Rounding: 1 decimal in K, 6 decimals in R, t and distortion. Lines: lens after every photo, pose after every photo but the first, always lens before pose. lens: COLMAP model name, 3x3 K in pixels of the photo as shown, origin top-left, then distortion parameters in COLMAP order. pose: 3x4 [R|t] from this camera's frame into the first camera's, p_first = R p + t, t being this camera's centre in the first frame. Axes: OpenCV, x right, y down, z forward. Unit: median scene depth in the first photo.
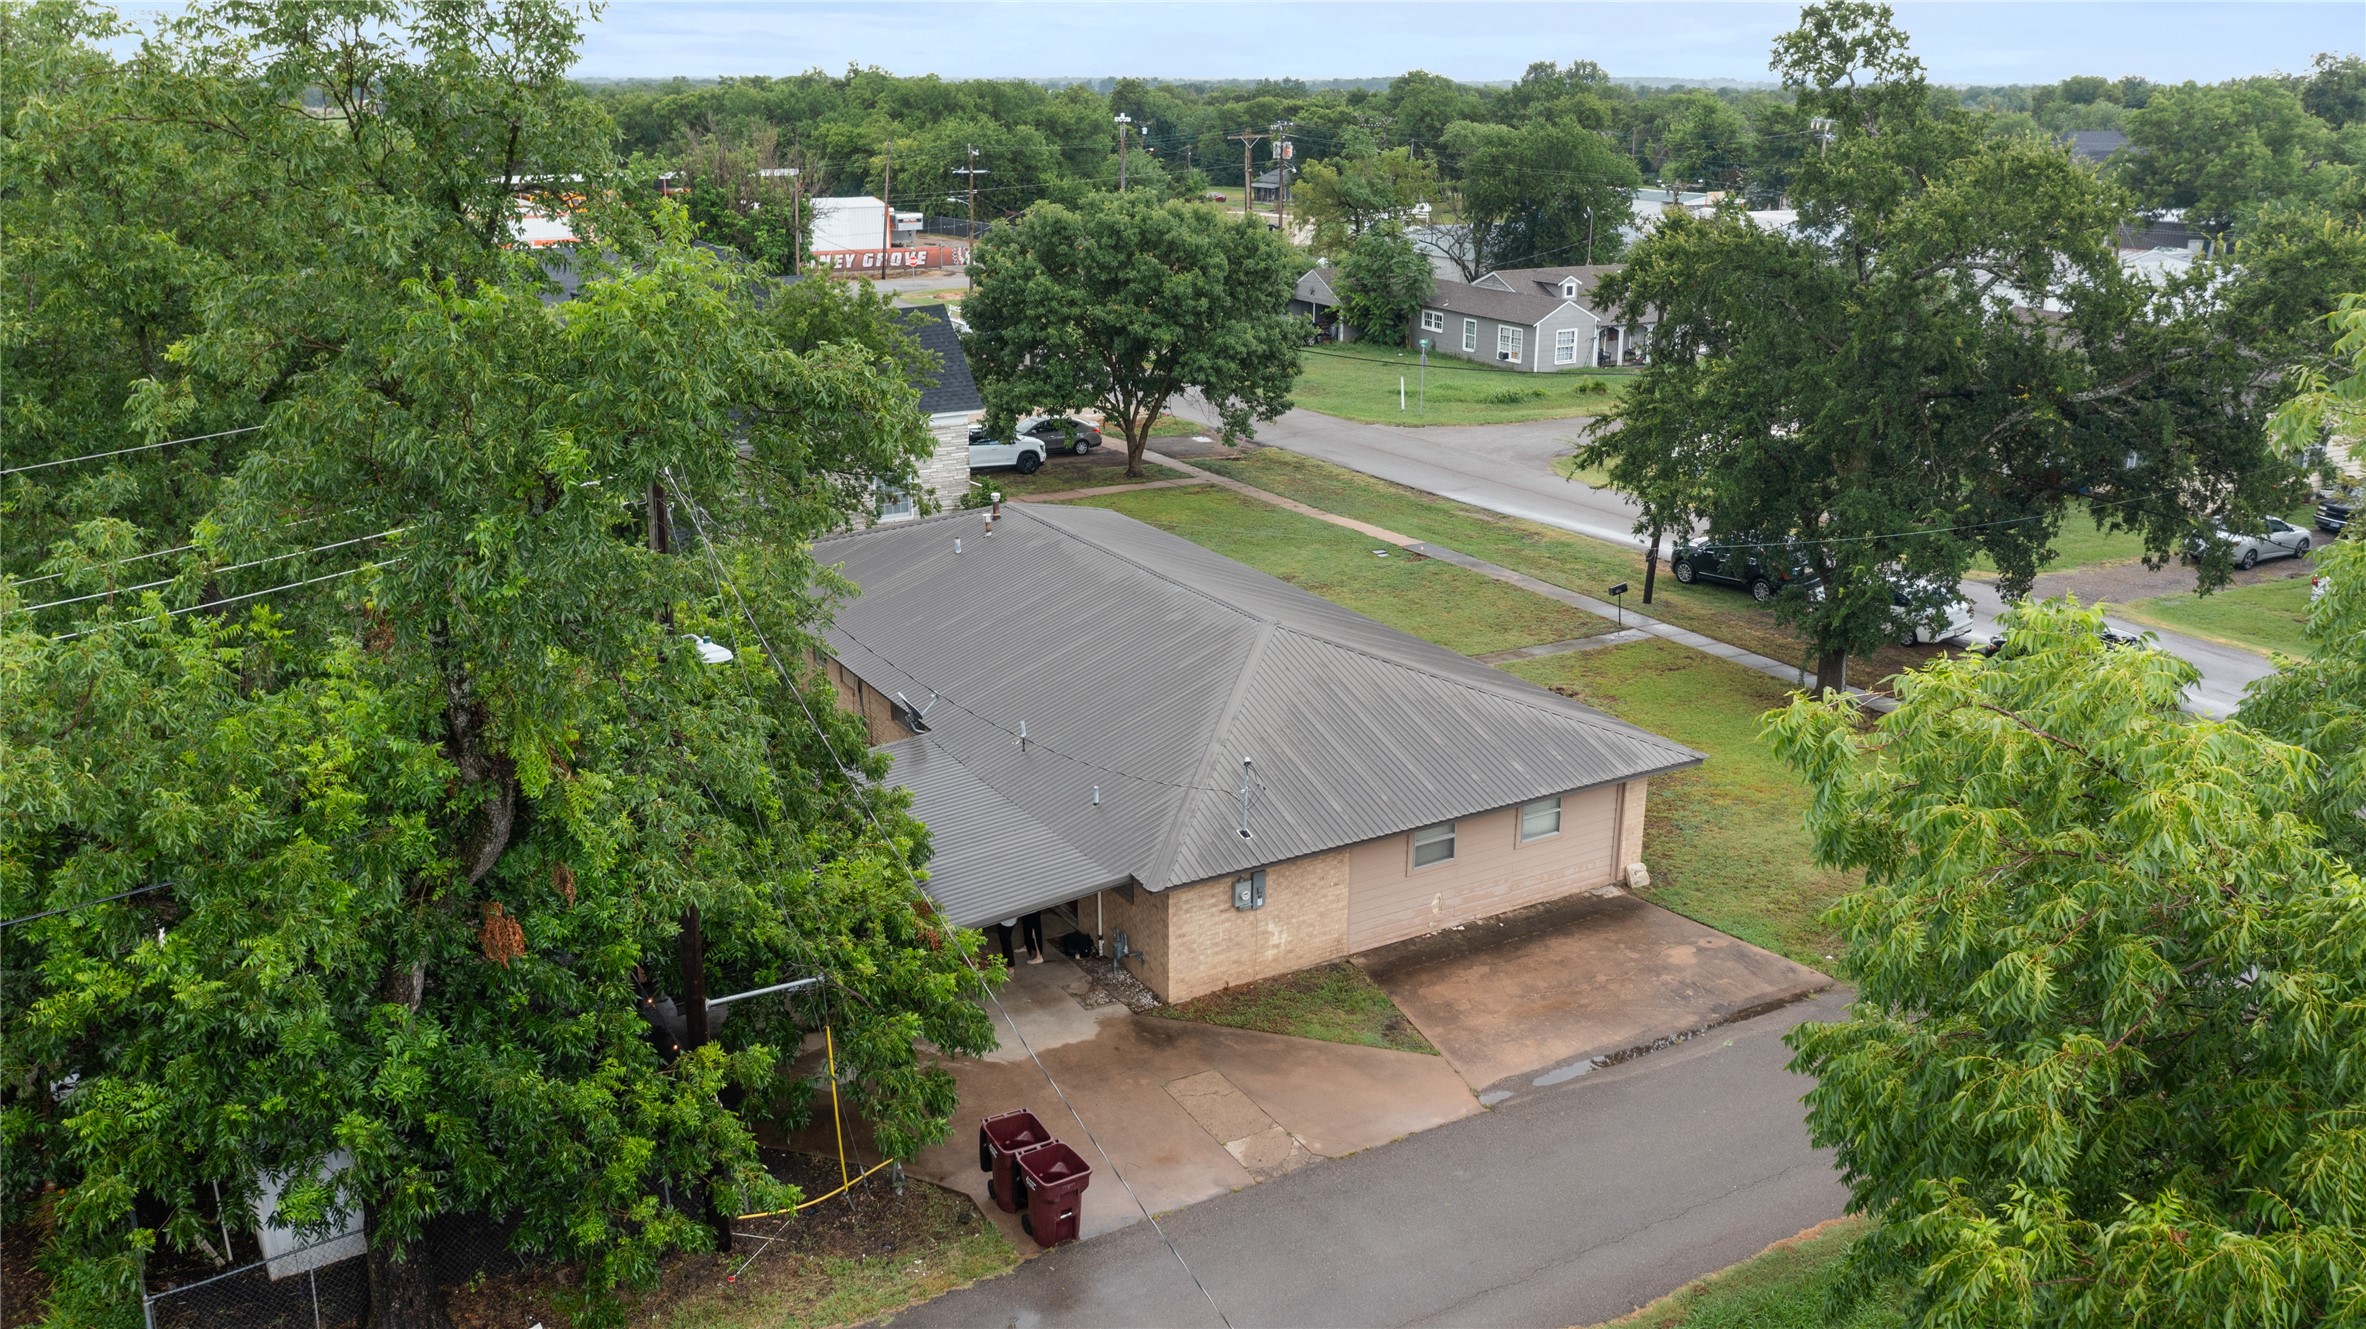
lens RADIAL K [[1880.1, 0, 1180.1], [0, 1880.1, 662.4], [0, 0, 1]] dist [-0.015220, -0.009444]
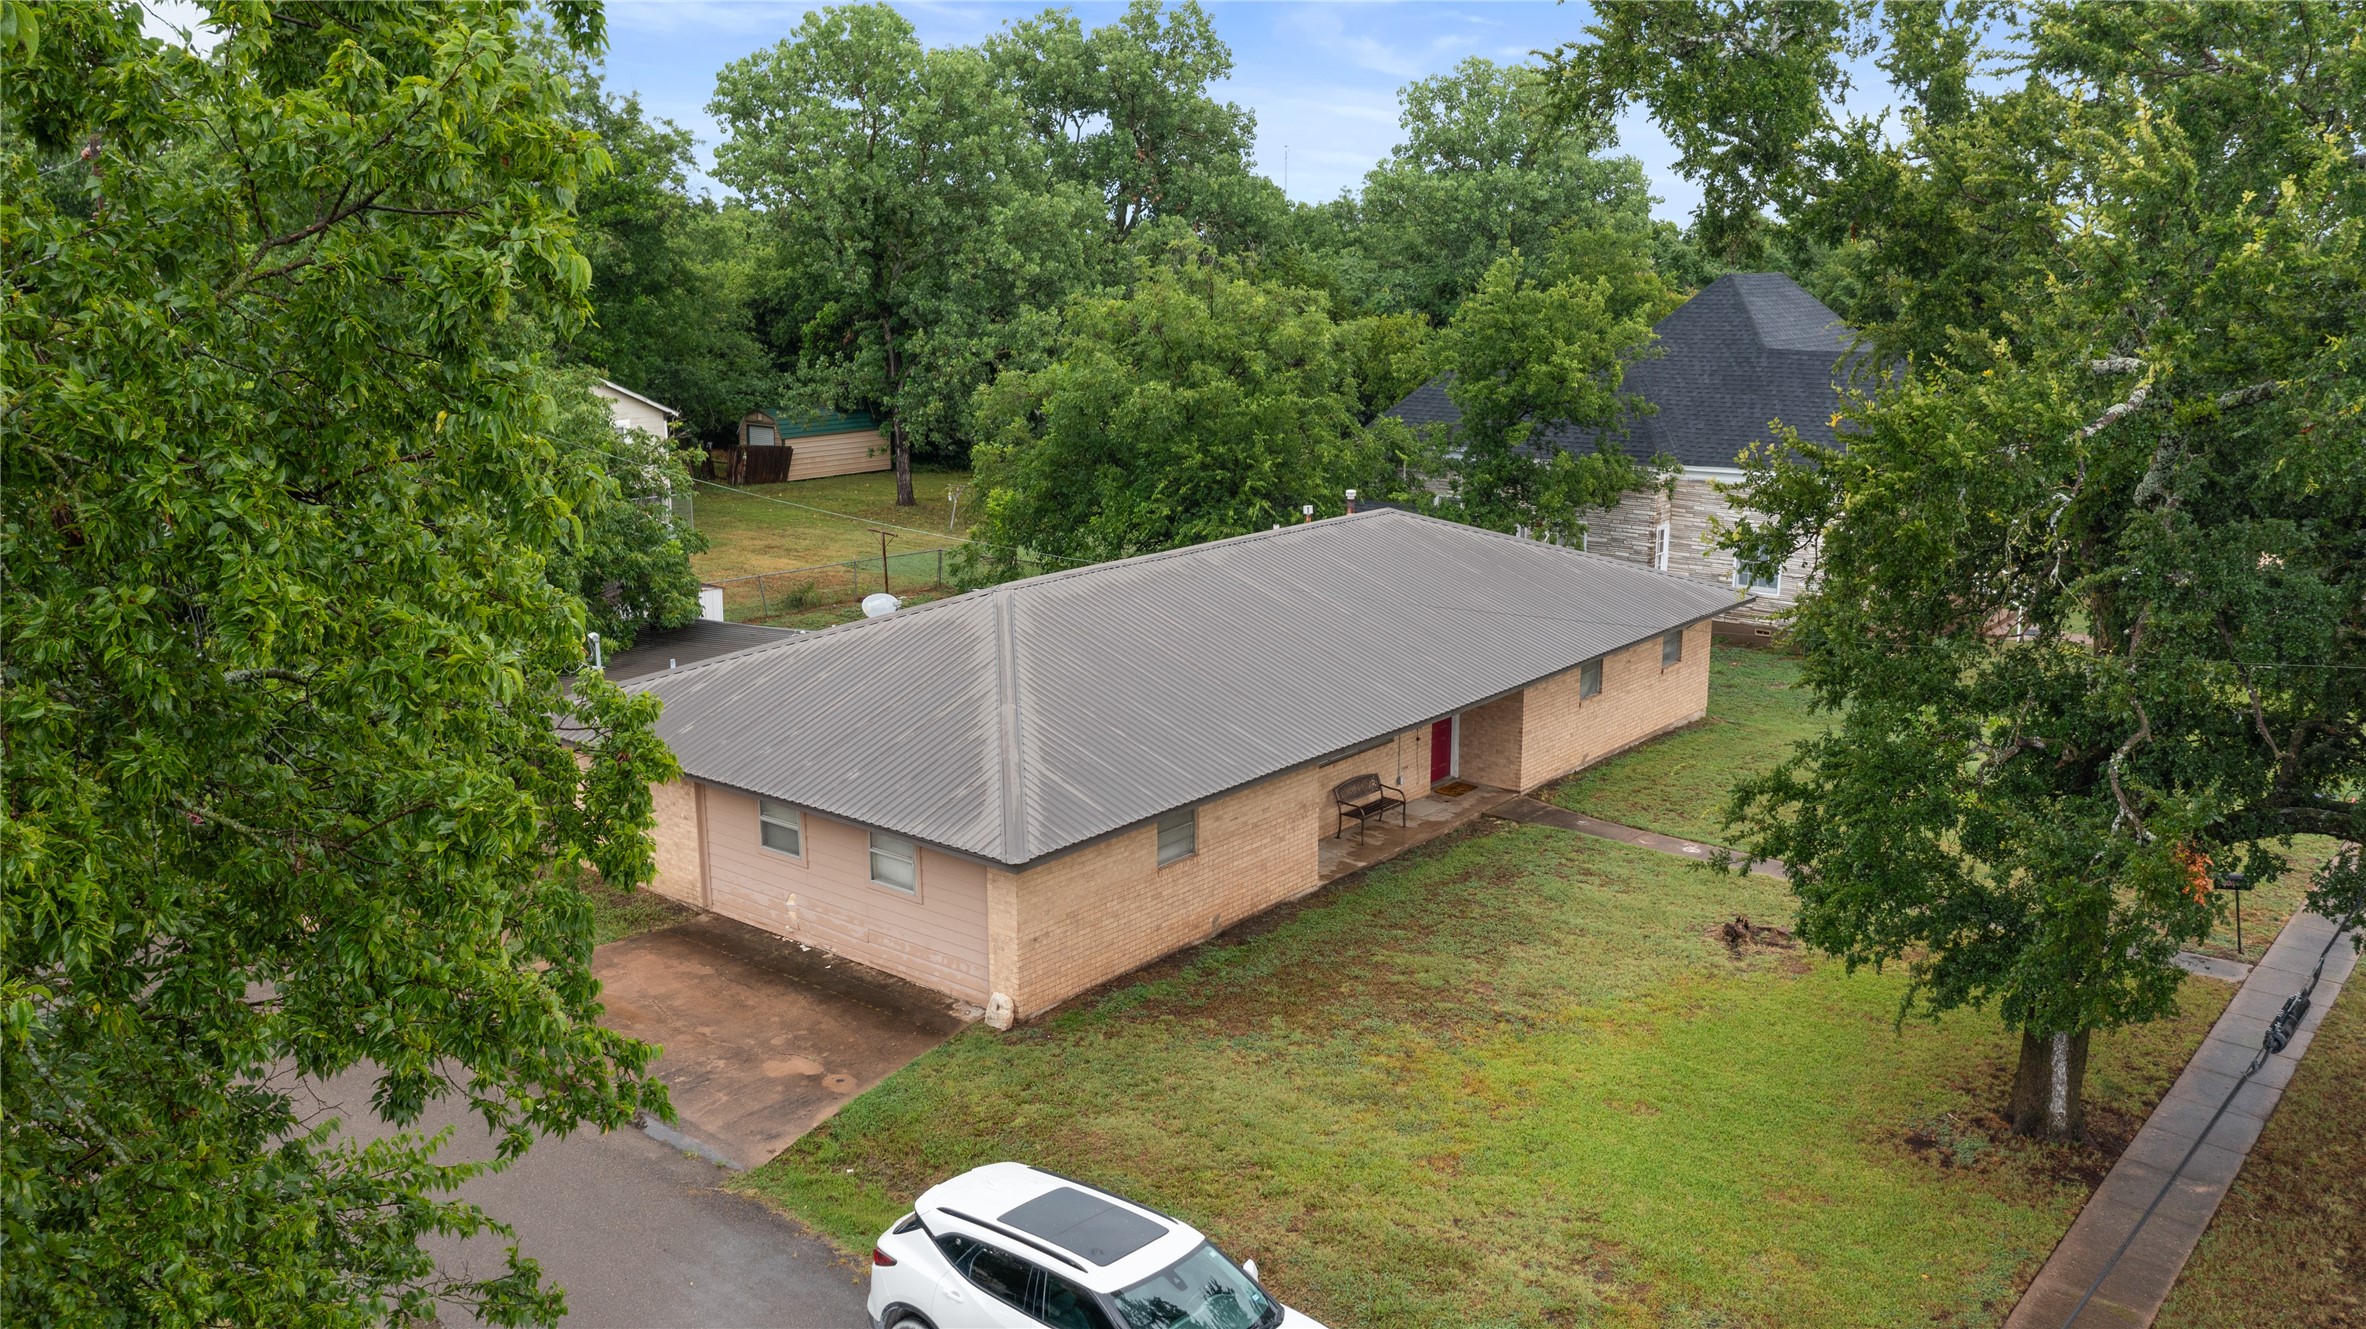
lens RADIAL K [[1880.1, 0, 1174.8], [0, 1880.1, 662.9], [0, 0, 1]] dist [-0.015220, -0.009444]
pose [[0.344488, 0.197149, -0.917856, 0.929903], [-0.275030, 0.955997, 0.102117, -0.105709], [0.897600, 0.217260, 0.383552, 0.799884]]
